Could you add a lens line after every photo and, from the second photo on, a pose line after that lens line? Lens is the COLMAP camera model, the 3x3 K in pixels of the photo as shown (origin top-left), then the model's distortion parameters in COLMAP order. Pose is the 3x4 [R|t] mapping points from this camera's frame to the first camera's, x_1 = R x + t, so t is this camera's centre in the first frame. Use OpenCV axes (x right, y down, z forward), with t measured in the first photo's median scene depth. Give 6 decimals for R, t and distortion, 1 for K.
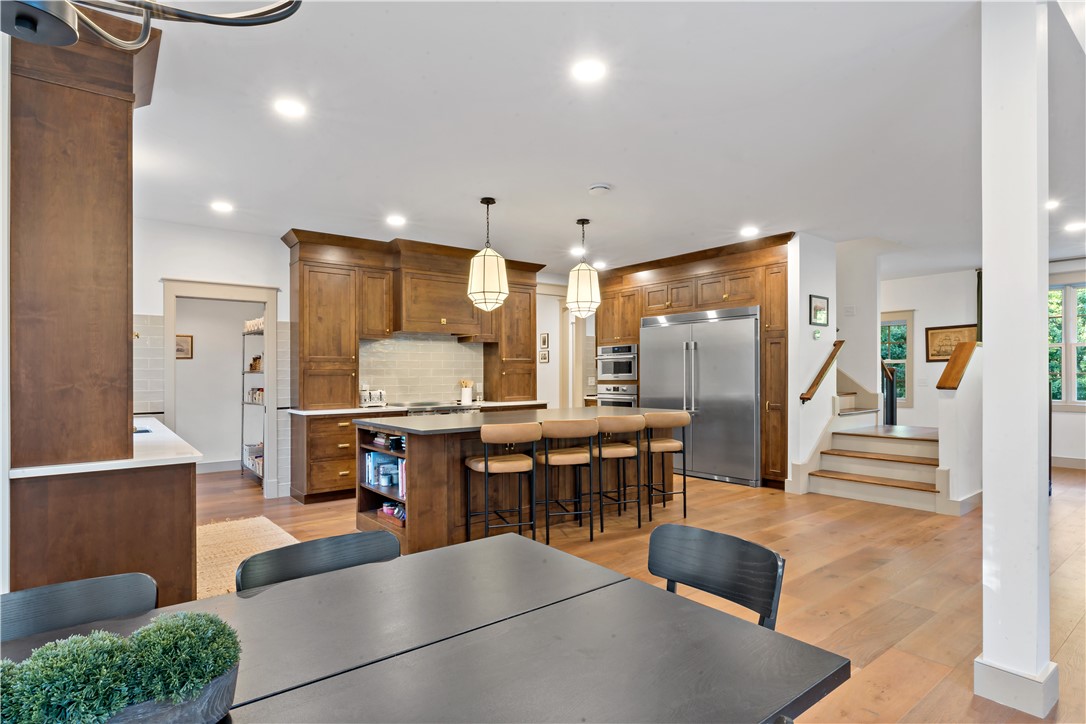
lens RADIAL K [[559.0, 0, 549.1], [0, 559.0, 364.5], [0, 0, 1]] dist [-0.000112, 0.000963]
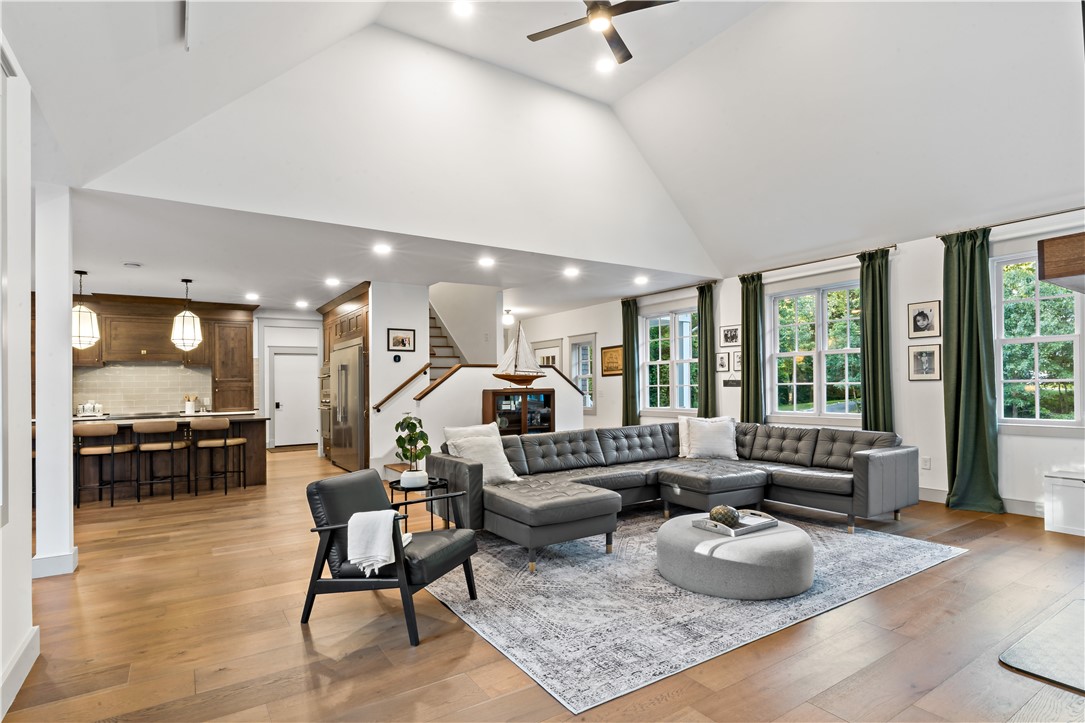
lens RADIAL K [[558.5, 0, 550.3], [0, 558.5, 364.1], [0, 0, 1]] dist [-0.000112, 0.000963]
pose [[0.996249, -0.013648, -0.085445, 0.889198], [0.011780, 0.999681, -0.022321, -0.007553], [0.085722, 0.021231, 0.996093, -0.241664]]
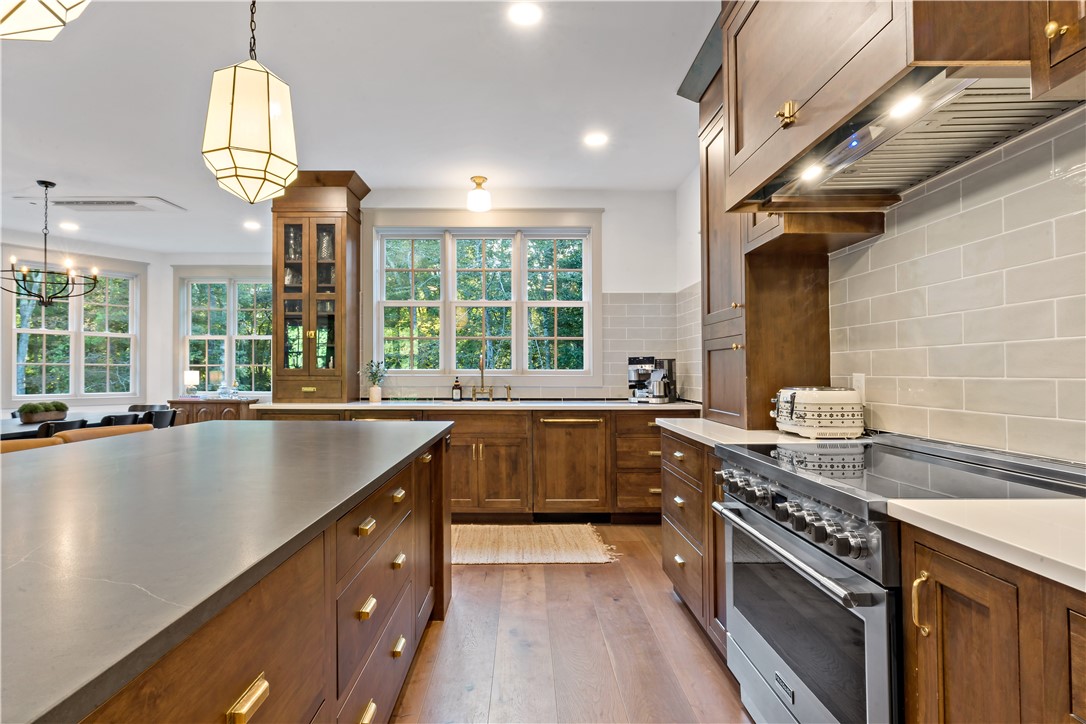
lens RADIAL K [[580.1, 0, 508.6], [0, 580.1, 375.5], [0, 0, 1]] dist [0.002496, 0.002721]
pose [[-0.642685, 0.009433, -0.766073, 0.083431], [0.015313, 0.999883, -0.000535, 0.034917], [0.765978, -0.012075, -0.642754, 1.075950]]
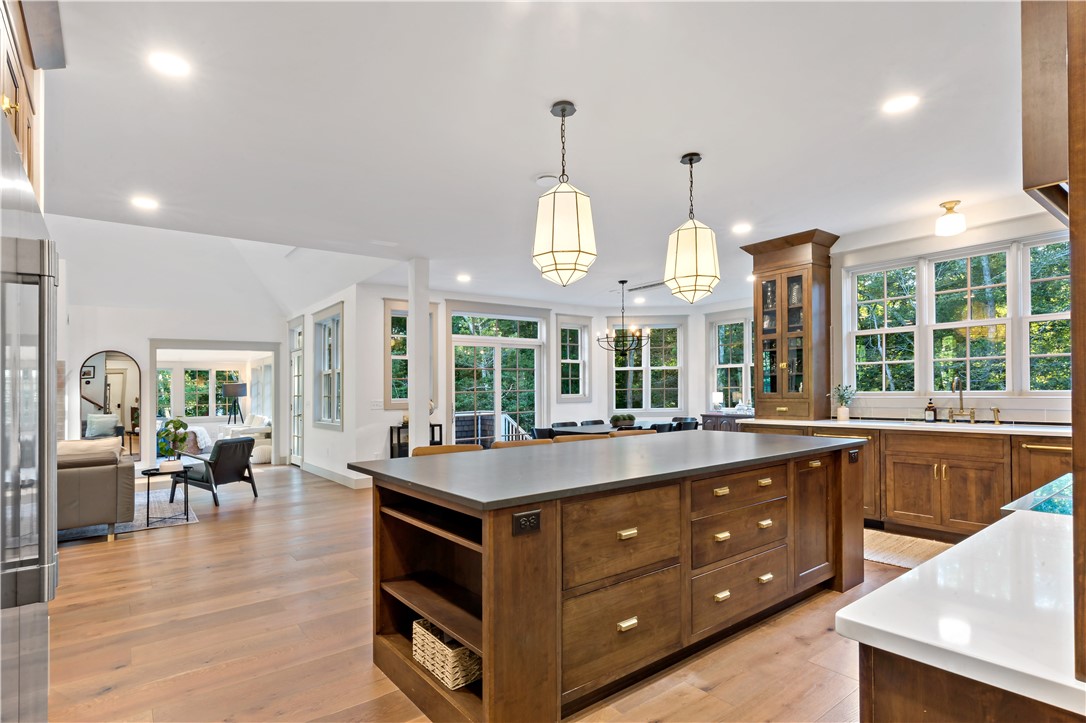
lens RADIAL K [[540.8, 0, 525.1], [0, 540.8, 391.5], [0, 0, 1]] dist [0.002723, 0.001194]
pose [[-0.999446, 0.022030, 0.024946, 0.073621], [0.021647, 0.999646, -0.015492, 0.024774], [-0.025278, -0.014944, -0.999569, 1.285034]]
